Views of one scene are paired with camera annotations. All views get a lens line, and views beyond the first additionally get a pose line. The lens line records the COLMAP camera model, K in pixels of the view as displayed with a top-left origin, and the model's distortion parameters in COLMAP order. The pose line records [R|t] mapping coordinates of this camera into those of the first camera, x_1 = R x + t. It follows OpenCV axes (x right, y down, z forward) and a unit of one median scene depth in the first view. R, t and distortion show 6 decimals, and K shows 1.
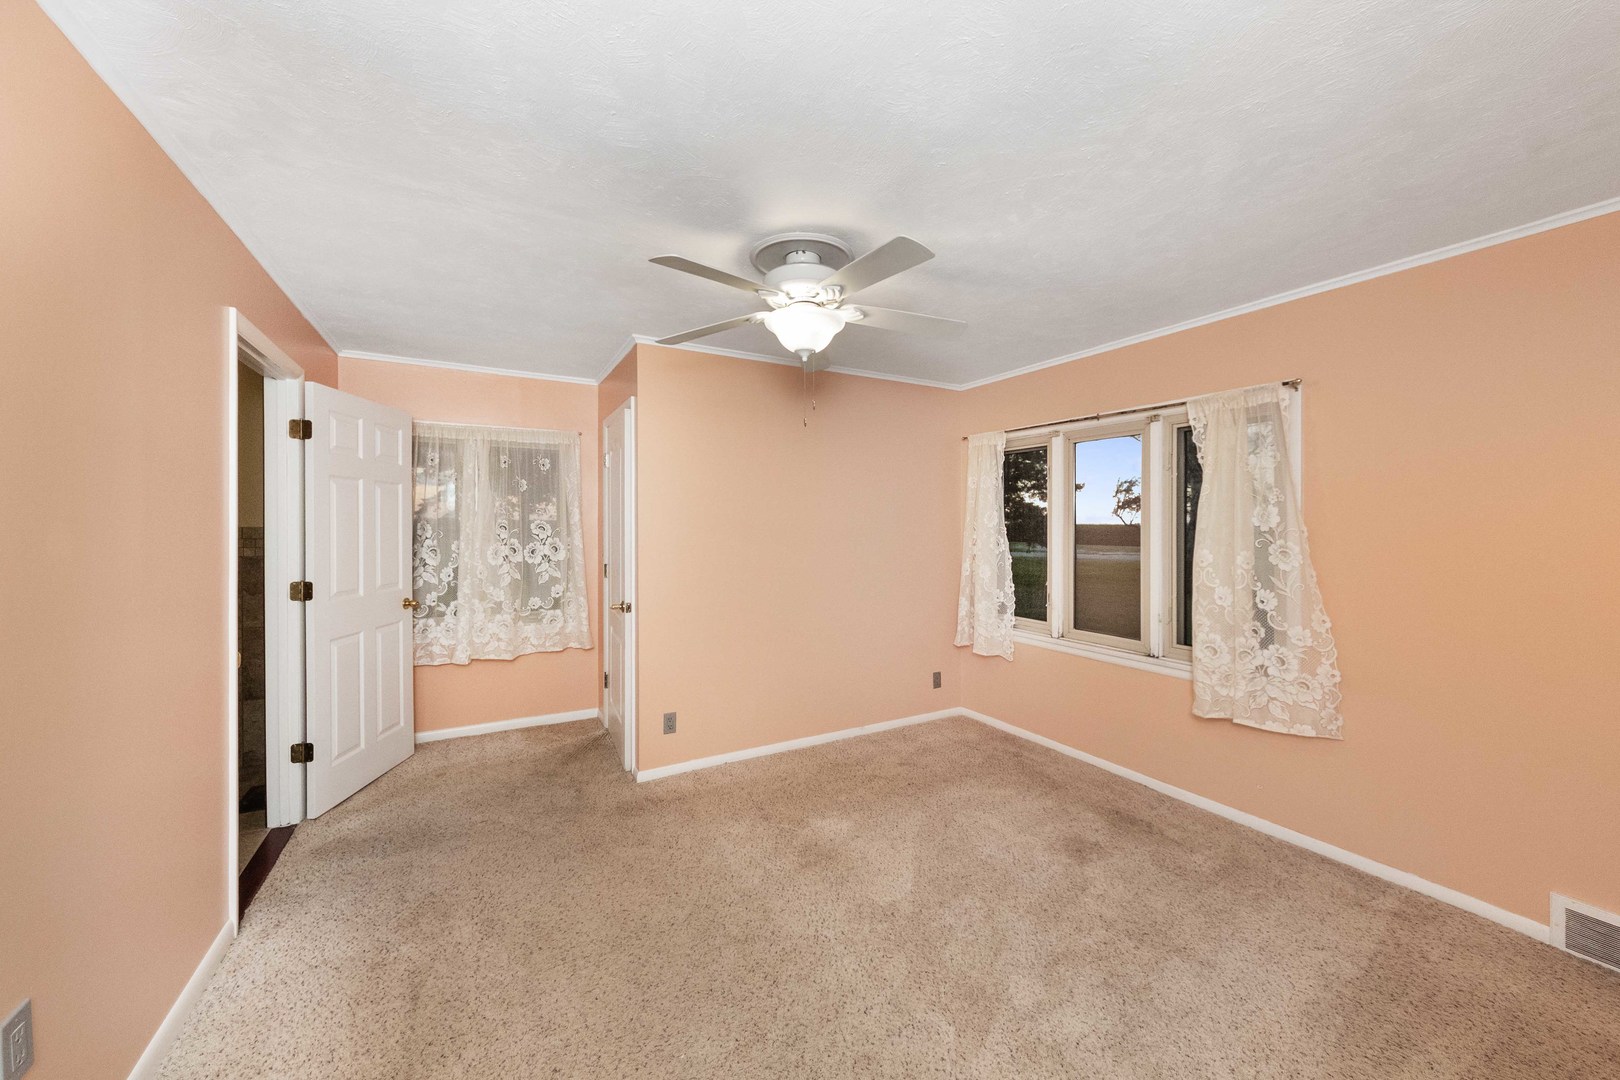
lens RADIAL K [[587.5, 0, 811.3], [0, 587.5, 527.2], [0, 0, 1]] dist [-0.000264, -0.000078]
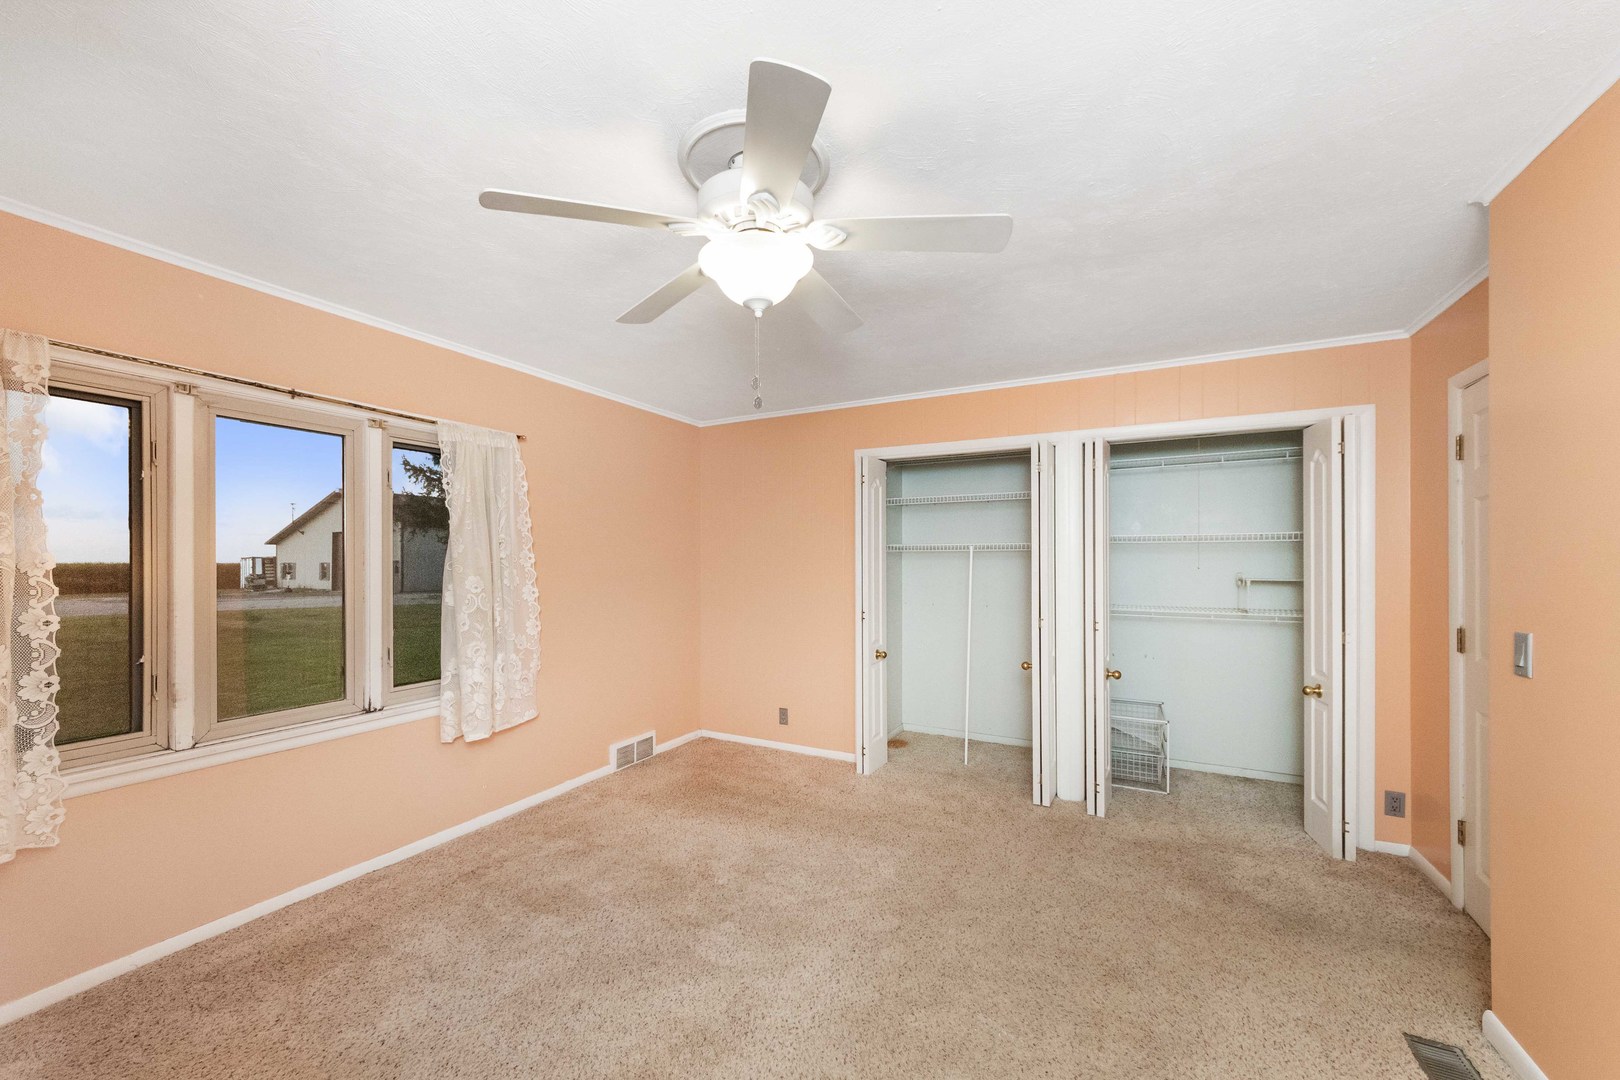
lens RADIAL K [[602.1, 0, 809.8], [0, 602.1, 558.0], [0, 0, 1]] dist [0.000065, -0.000078]
pose [[-0.539180, 0.001233, 0.842190, -0.454267], [0.004746, 0.999987, 0.001575, 0.006217], [-0.842177, 0.004846, -0.539179, 0.921398]]
